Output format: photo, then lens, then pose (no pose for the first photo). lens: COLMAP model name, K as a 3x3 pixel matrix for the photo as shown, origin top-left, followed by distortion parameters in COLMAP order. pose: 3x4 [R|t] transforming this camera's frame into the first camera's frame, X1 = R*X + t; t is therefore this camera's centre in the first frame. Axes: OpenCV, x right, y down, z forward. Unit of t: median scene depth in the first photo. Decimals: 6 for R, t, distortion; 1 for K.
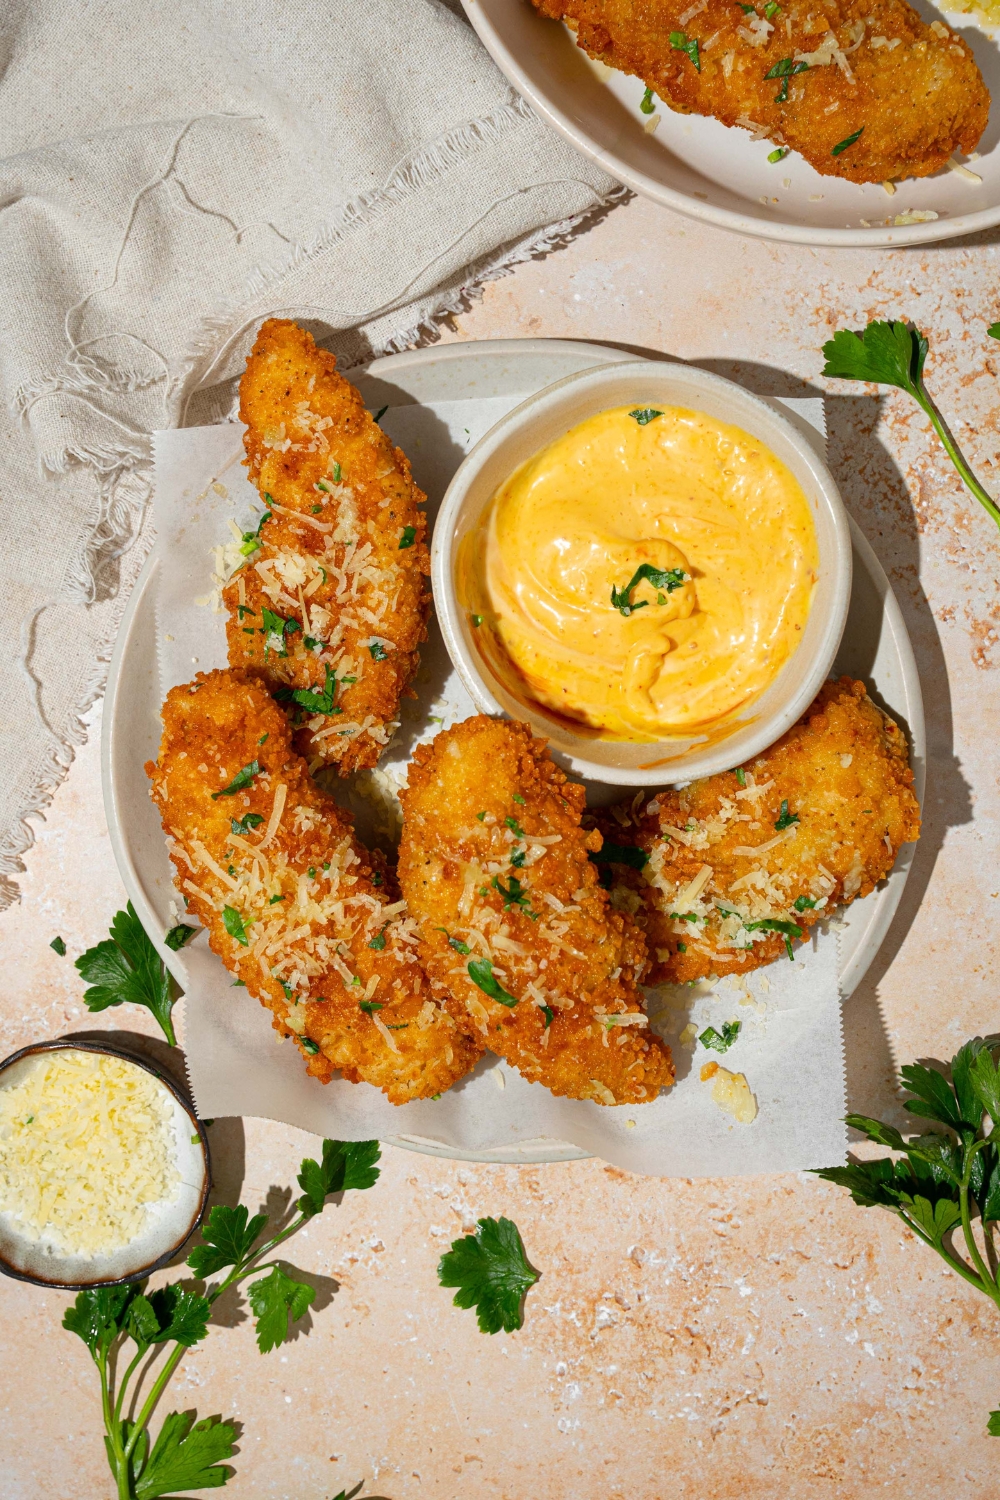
lens RADIAL K [[2283.7, 0, 490.0], [0, 2283.7, 745.9], [0, 0, 1]] dist [0.011821, 0.000000]
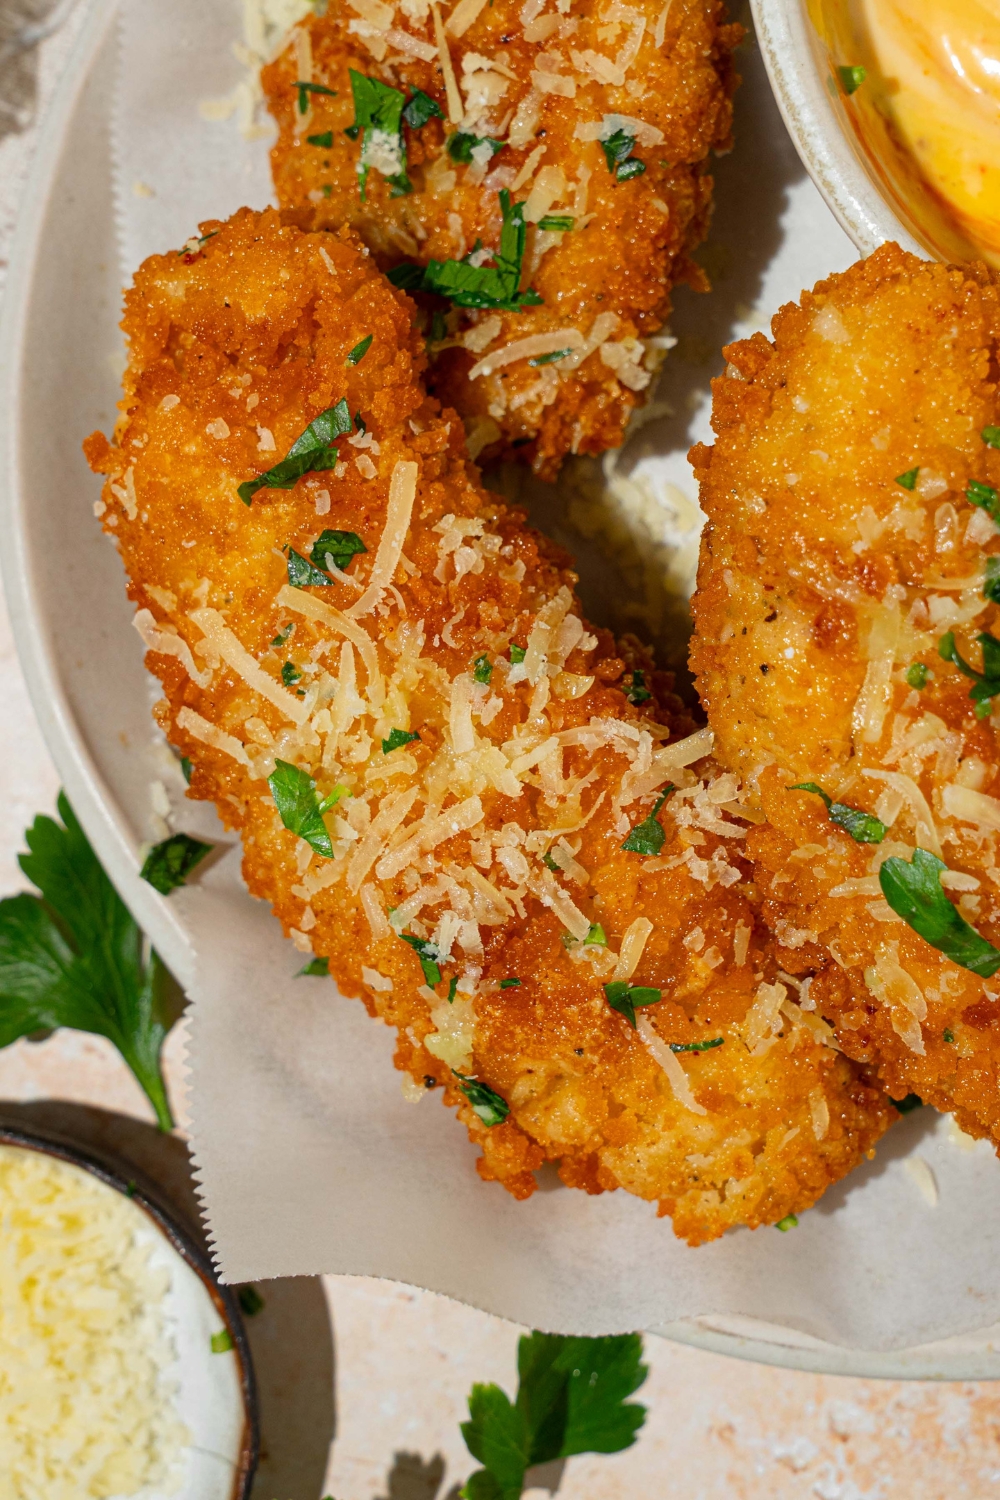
lens RADIAL K [[2254.3, 0, 505.6], [0, 2254.3, 754.4], [0, 0, 1]] dist [-0.033093, 0.000000]
pose [[0.999183, -0.032573, -0.023926, -0.063929], [0.029398, 0.991994, -0.122813, 0.120052], [0.027734, 0.122009, 0.992141, 0.589742]]
